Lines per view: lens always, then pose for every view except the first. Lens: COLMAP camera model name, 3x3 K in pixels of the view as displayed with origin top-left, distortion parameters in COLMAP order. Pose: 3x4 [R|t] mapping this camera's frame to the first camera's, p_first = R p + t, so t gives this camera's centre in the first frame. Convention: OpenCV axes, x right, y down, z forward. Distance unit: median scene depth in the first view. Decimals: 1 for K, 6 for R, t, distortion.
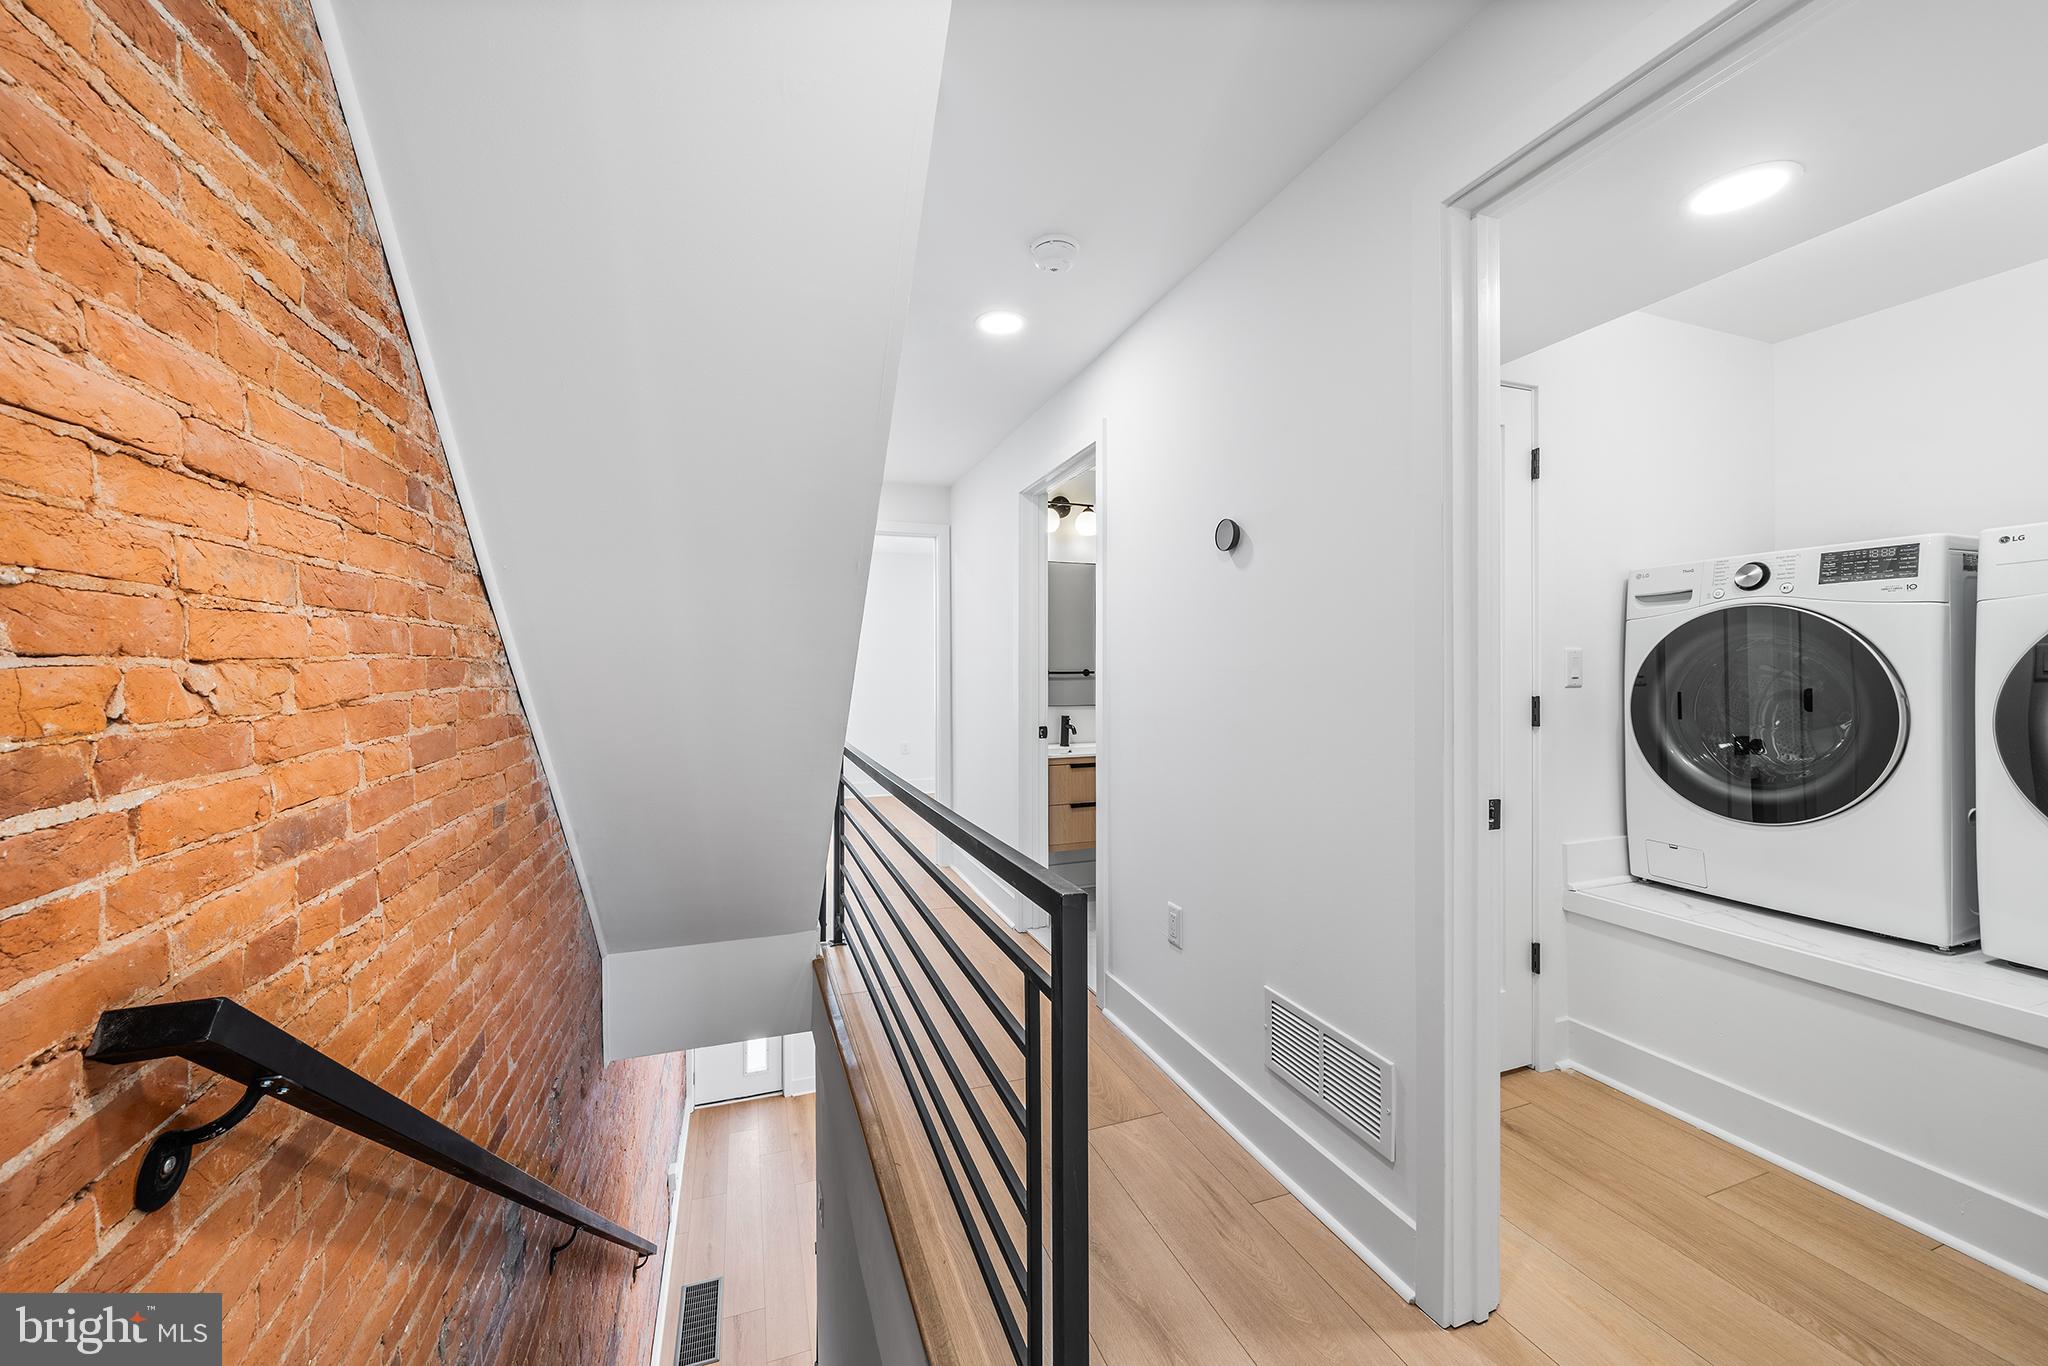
lens RADIAL K [[769.4, 0, 1023.5], [0, 769.4, 672.0], [0, 0, 1]] dist [-0.001544, -0.000096]
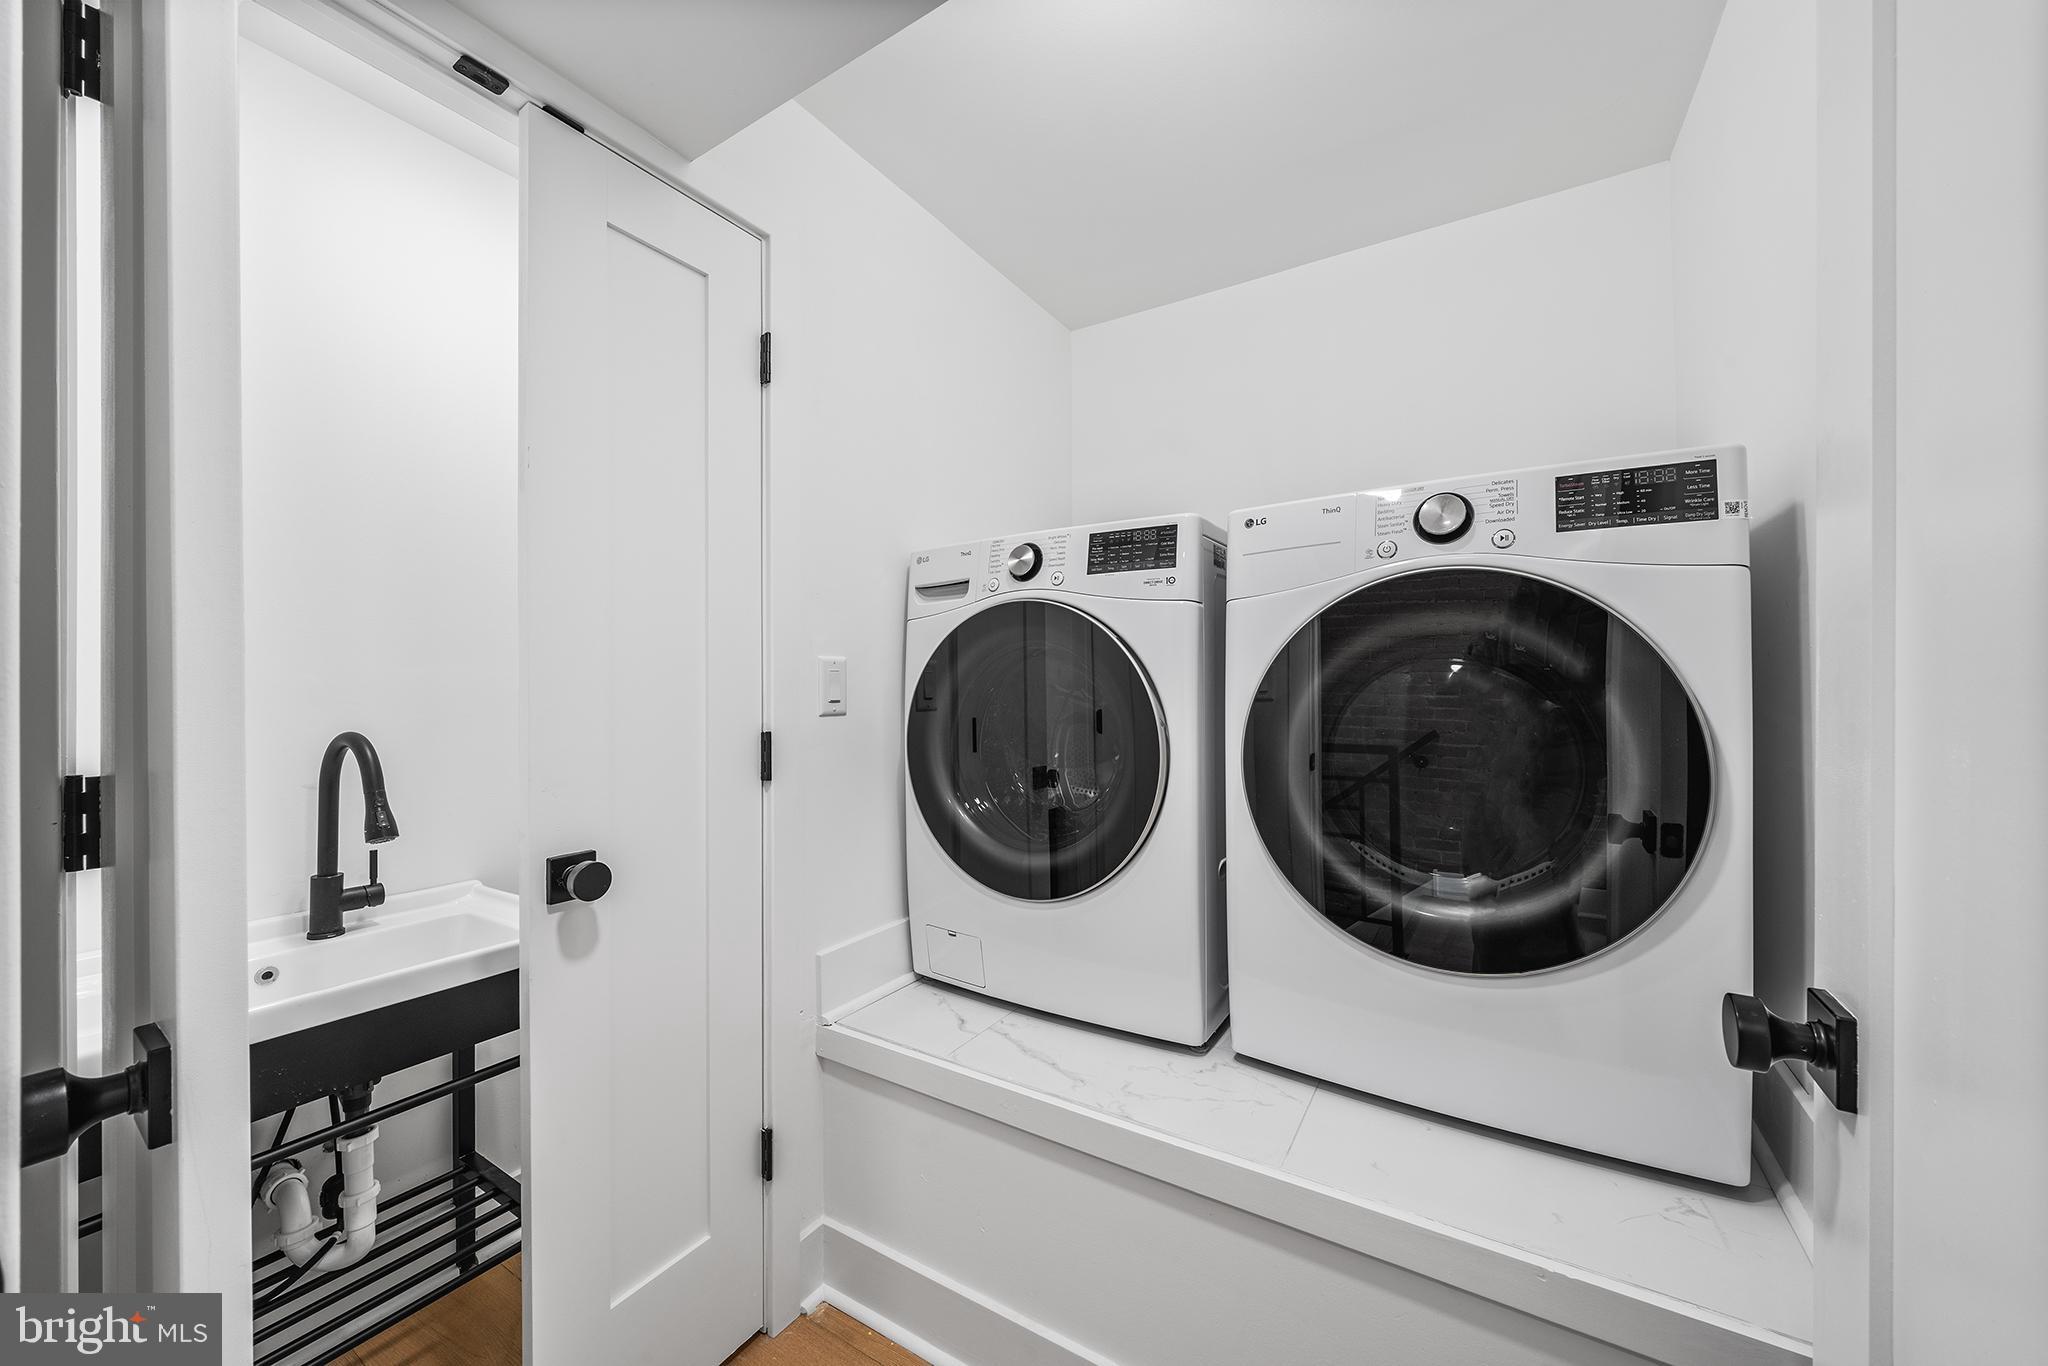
lens RADIAL K [[747.4, 0, 1030.6], [0, 747.4, 689.8], [0, 0, 1]] dist [-0.000781, -0.000148]
pose [[0.785816, 0.002074, 0.618457, 0.490028], [0.001096, 0.999988, -0.004746, 0.001167], [-0.618460, 0.004408, 0.785804, 0.418665]]
